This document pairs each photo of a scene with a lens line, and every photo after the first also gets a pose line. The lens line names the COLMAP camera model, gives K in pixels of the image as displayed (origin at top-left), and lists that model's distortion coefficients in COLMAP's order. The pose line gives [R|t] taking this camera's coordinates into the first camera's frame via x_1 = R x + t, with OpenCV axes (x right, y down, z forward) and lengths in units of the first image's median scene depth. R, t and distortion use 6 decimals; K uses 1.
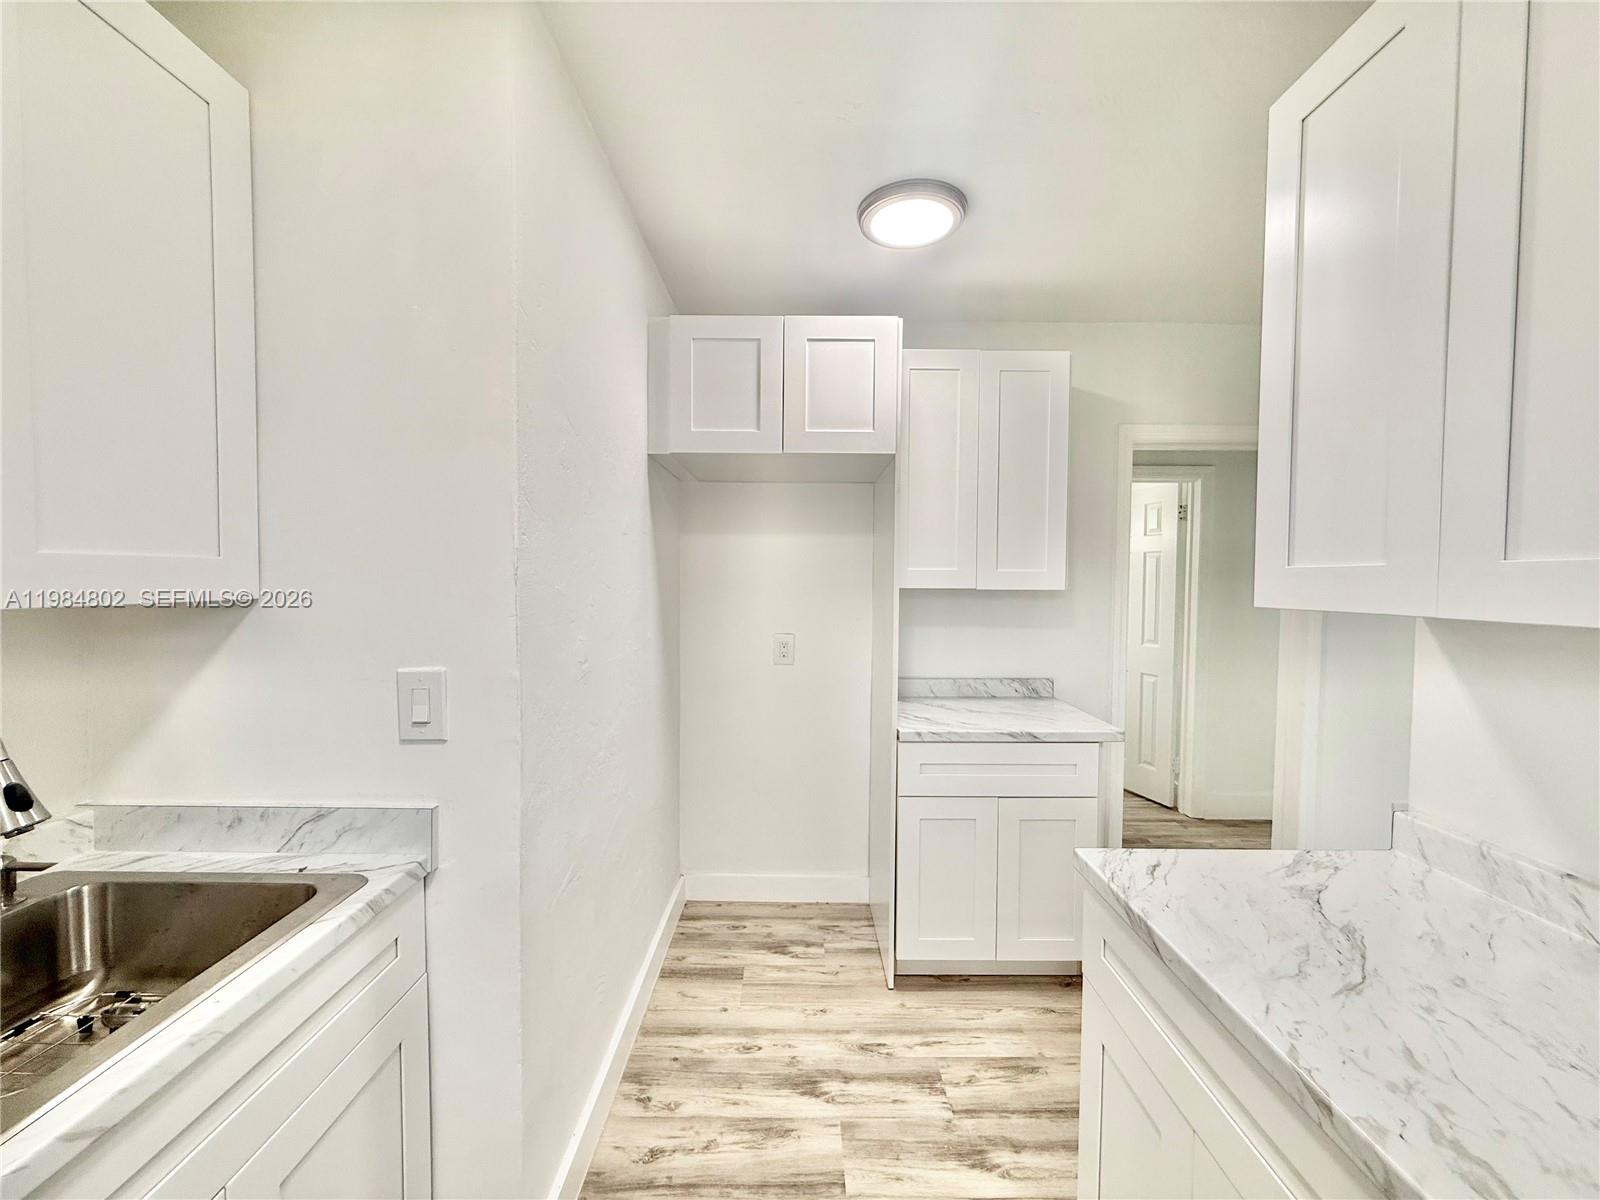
lens RADIAL K [[640.5, 0, 800.0], [0, 640.5, 600.0], [0, 0, 1]] dist [0.000766, -0.000225]
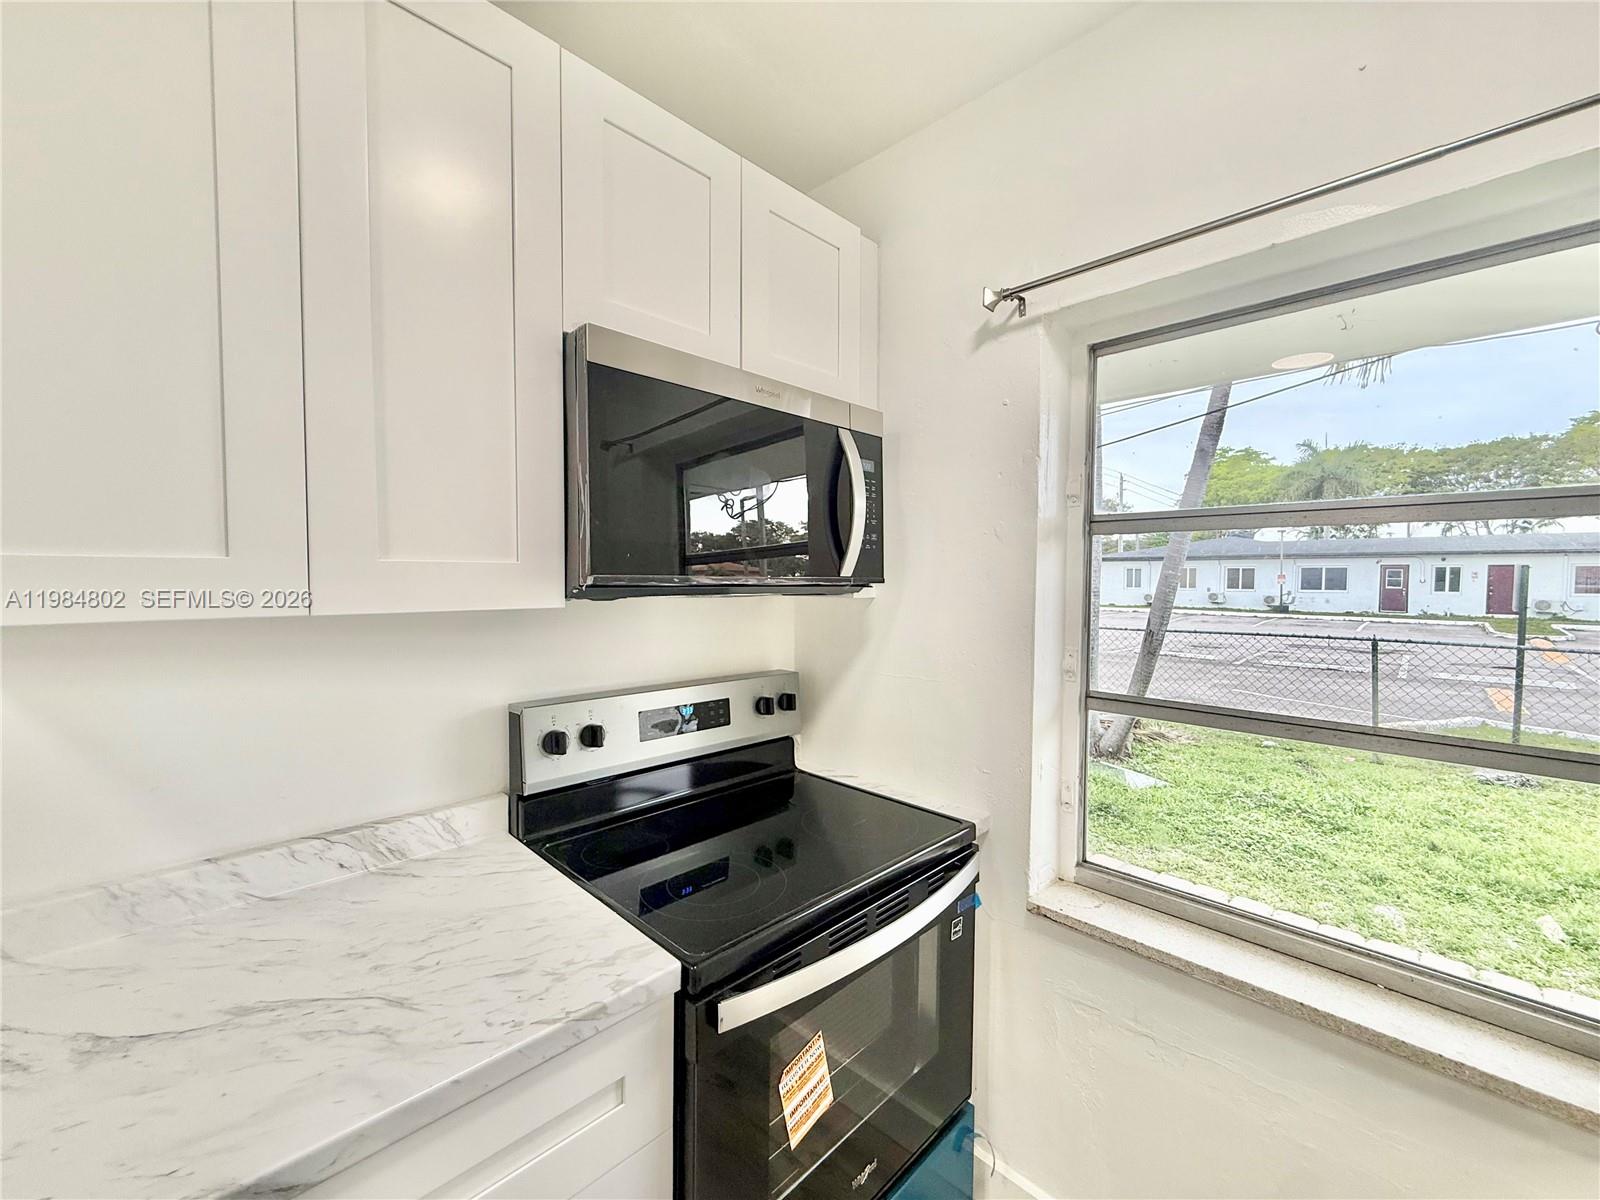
lens RADIAL K [[640.5, 0, 800.0], [0, 640.5, 600.0], [0, 0, 1]] dist [0.000766, -0.000225]
pose [[-0.706277, -0.033635, 0.707136, -0.119252], [0.016795, 0.997793, 0.064235, -0.023207], [-0.707736, 0.057244, -0.704154, 0.679757]]
